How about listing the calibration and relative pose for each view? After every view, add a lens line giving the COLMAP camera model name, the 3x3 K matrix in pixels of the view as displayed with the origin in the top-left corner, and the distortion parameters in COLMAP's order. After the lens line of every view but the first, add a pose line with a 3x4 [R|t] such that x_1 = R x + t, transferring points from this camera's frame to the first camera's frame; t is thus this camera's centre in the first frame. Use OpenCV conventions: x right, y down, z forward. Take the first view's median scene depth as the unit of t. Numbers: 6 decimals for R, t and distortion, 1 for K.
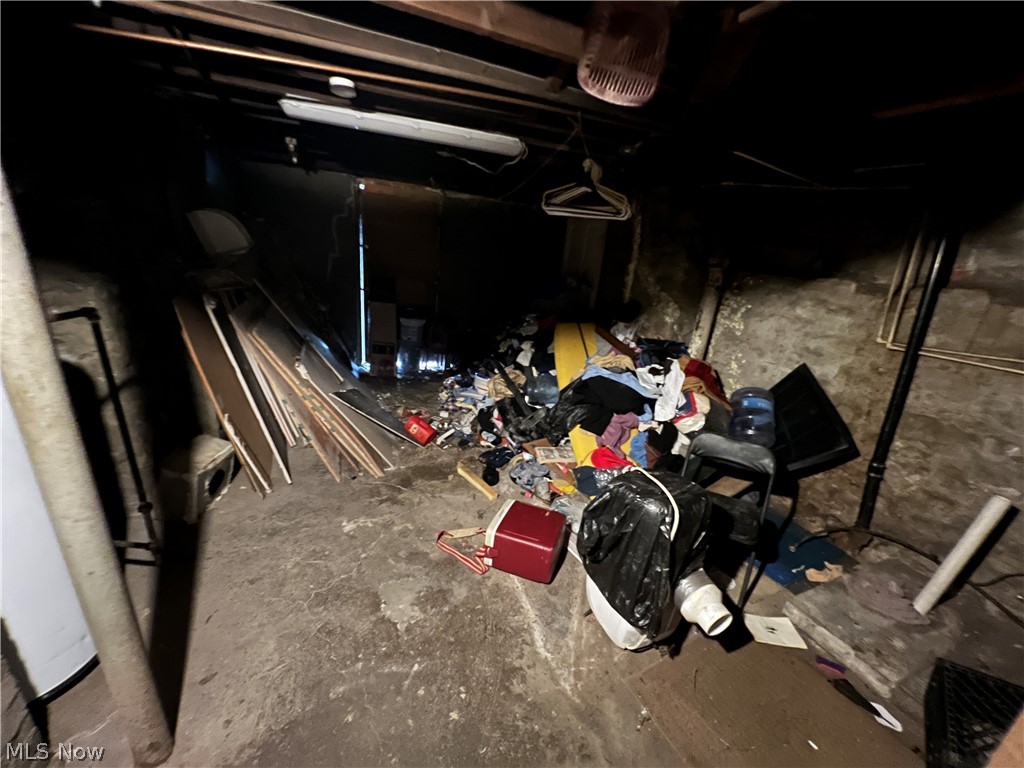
lens RADIAL K [[413.2, 0, 509.9], [0, 413.2, 384.2], [0, 0, 1]] dist [-0.003493, -0.000346]
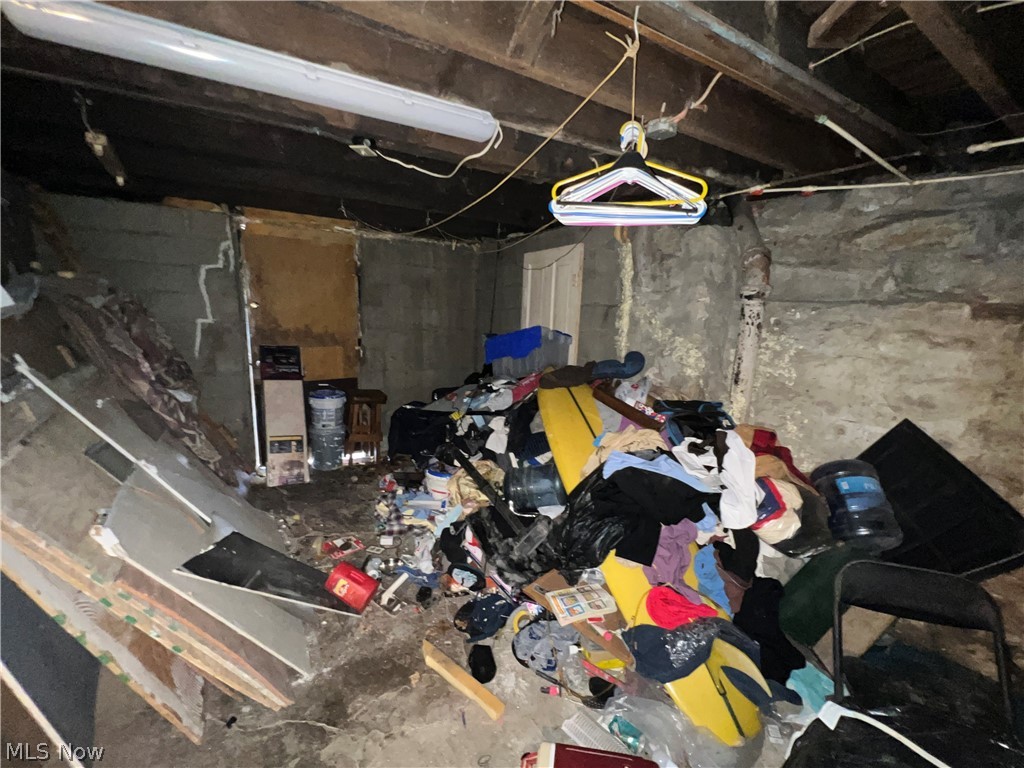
lens RADIAL K [[455.0, 0, 515.0], [0, 455.0, 386.8], [0, 0, 1]] dist [-0.000006, -0.000271]
pose [[0.982513, -0.092868, 0.161380, -0.065800], [0.112843, 0.986417, -0.119368, -0.077891], [-0.148102, 0.135492, 0.979647, 0.282441]]
